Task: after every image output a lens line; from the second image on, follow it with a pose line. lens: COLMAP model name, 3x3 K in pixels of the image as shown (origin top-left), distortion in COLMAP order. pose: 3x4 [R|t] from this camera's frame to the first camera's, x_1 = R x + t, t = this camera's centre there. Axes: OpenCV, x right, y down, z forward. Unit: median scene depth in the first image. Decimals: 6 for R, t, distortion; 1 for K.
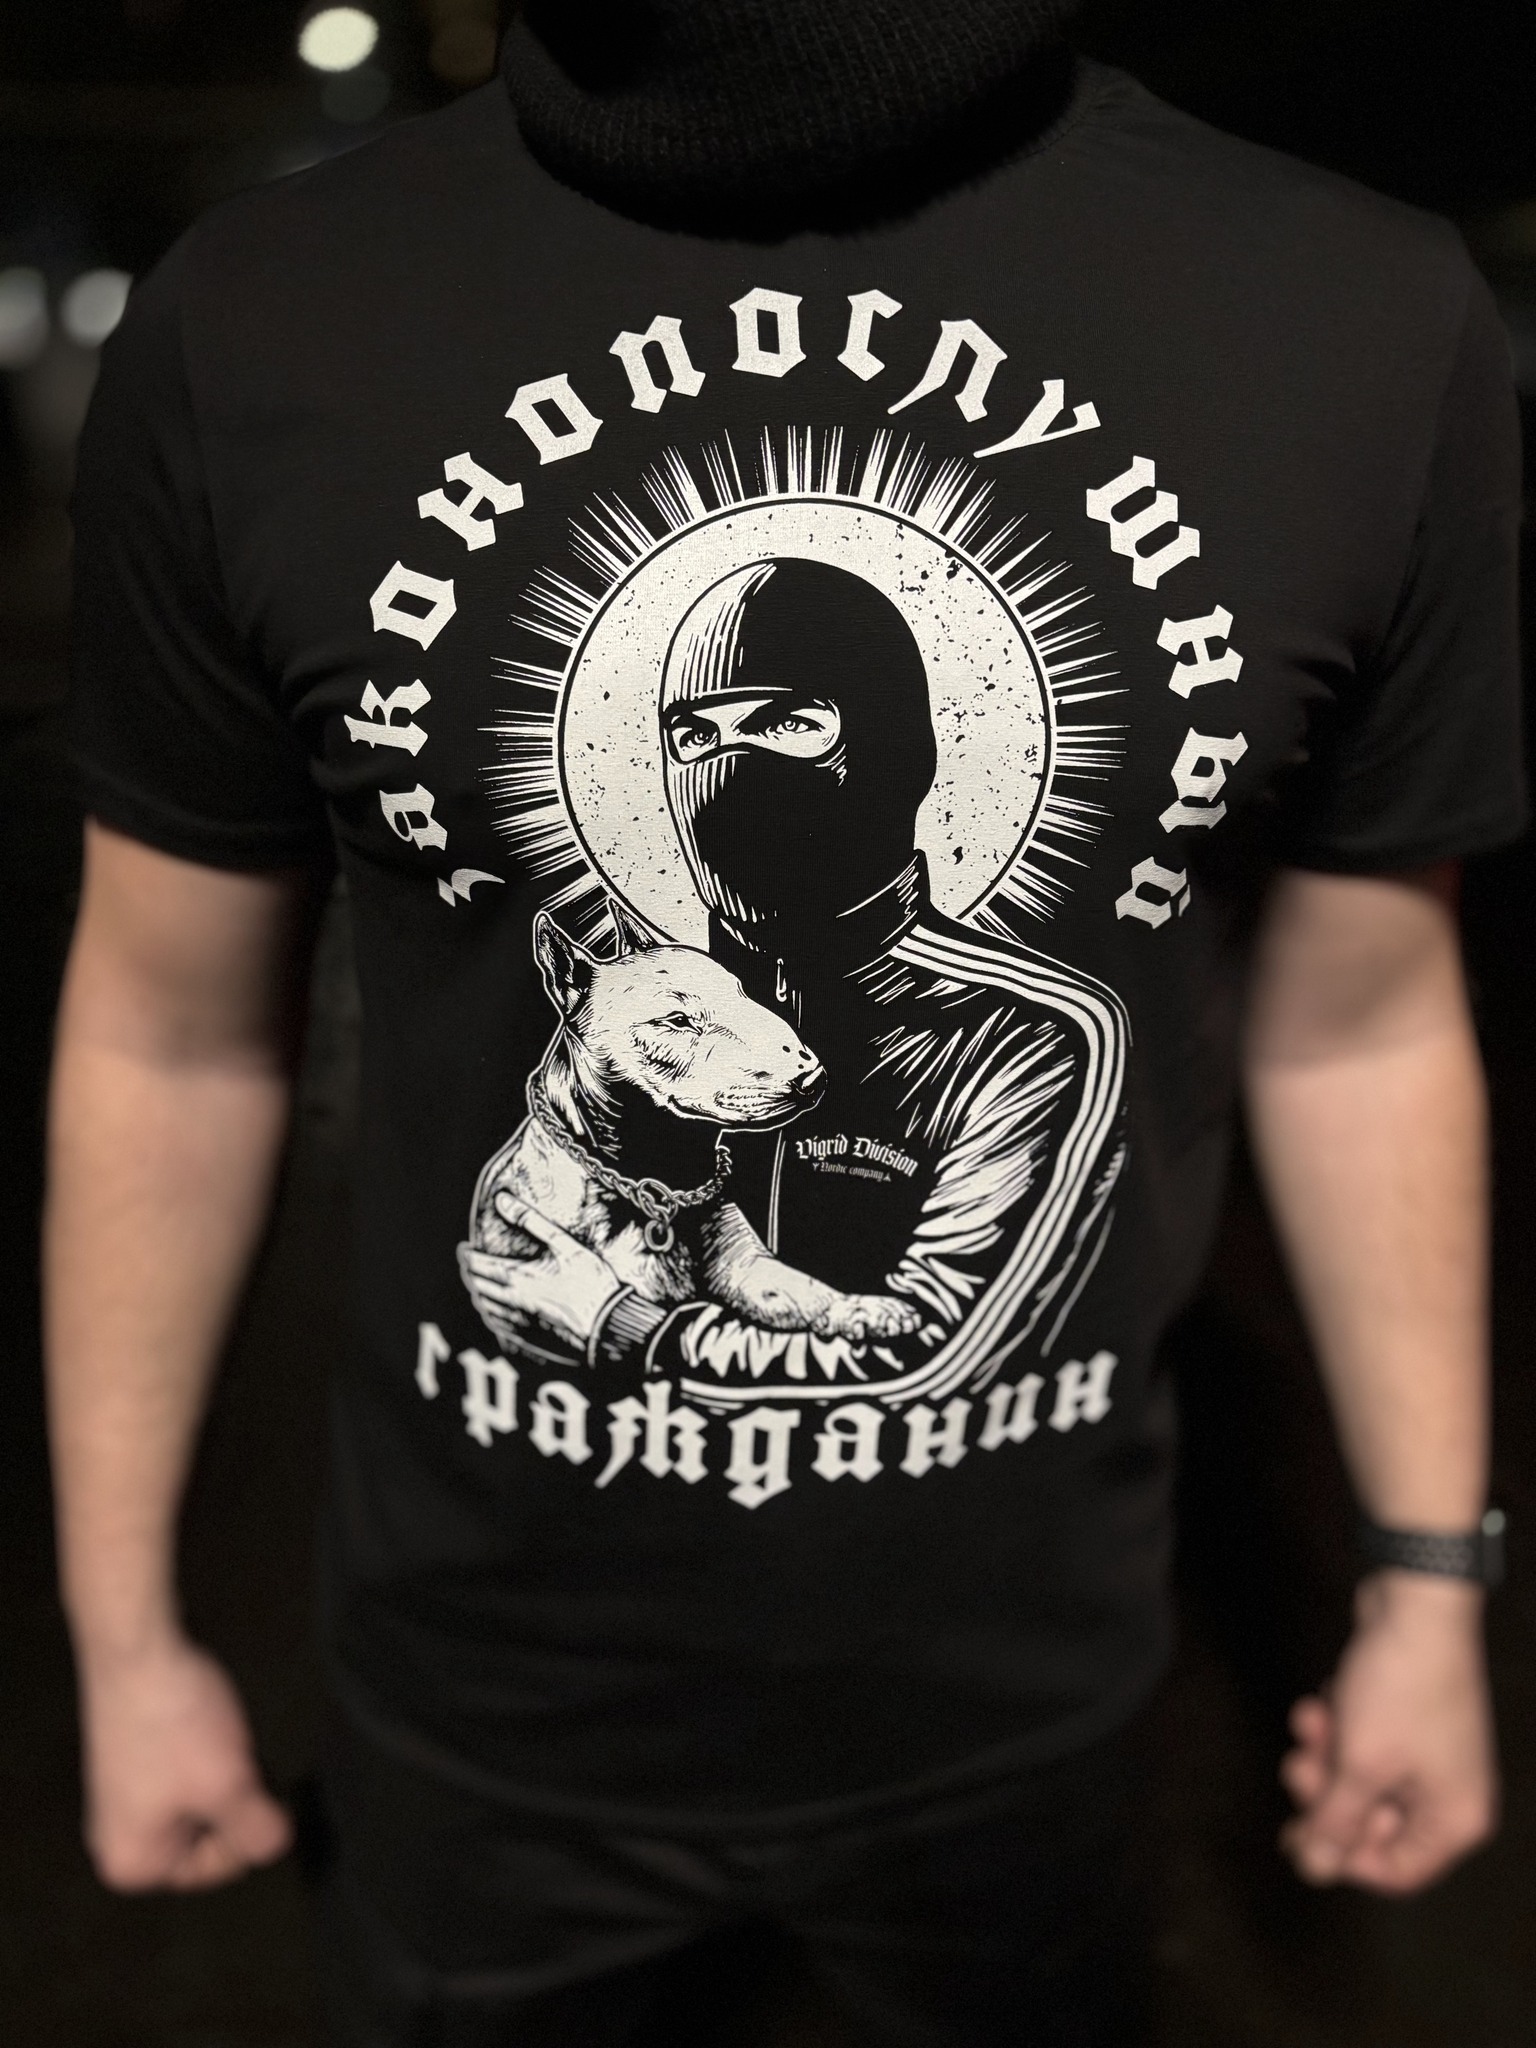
lens RADIAL K [[1518.6, 0, 766.3], [0, 1518.6, 967.3], [0, 0, 1]] dist [0.074706, -0.031344]
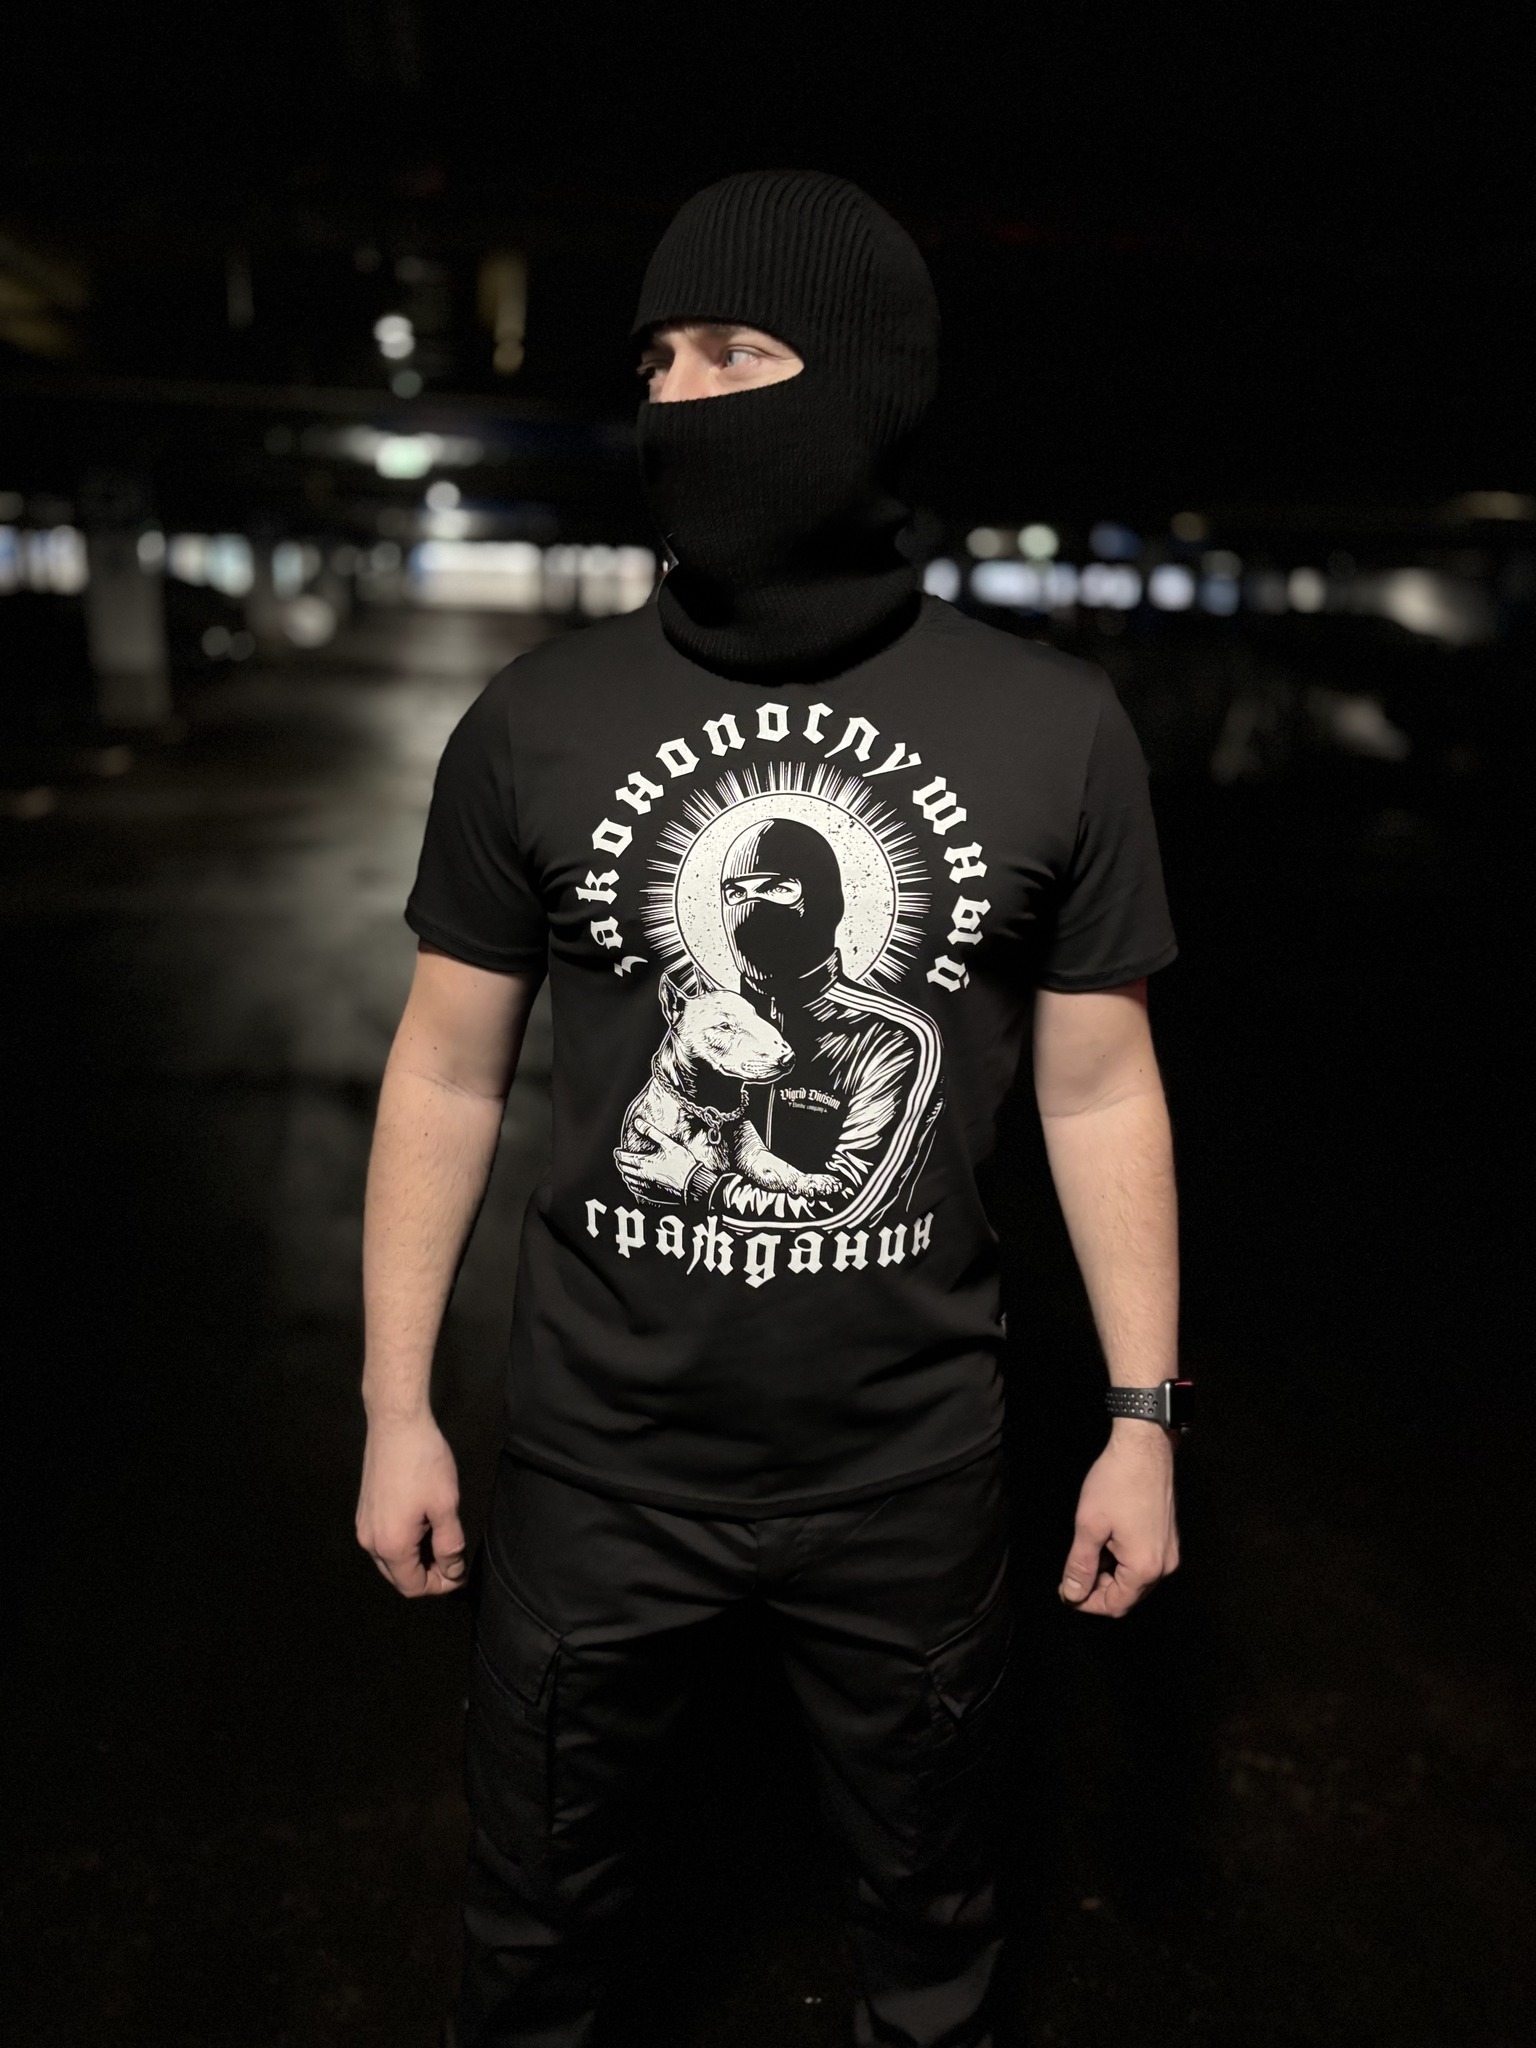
lens RADIAL K [[1518.6, 0, 755.1], [0, 1518.6, 1014.1], [0, 0, 1]] dist [0.074706, -0.031344]
pose [[0.999655, 0.015541, -0.021161, 0.028507], [-0.017960, 0.992686, -0.119385, 0.276302], [0.019151, 0.119724, 0.992623, -1.149309]]
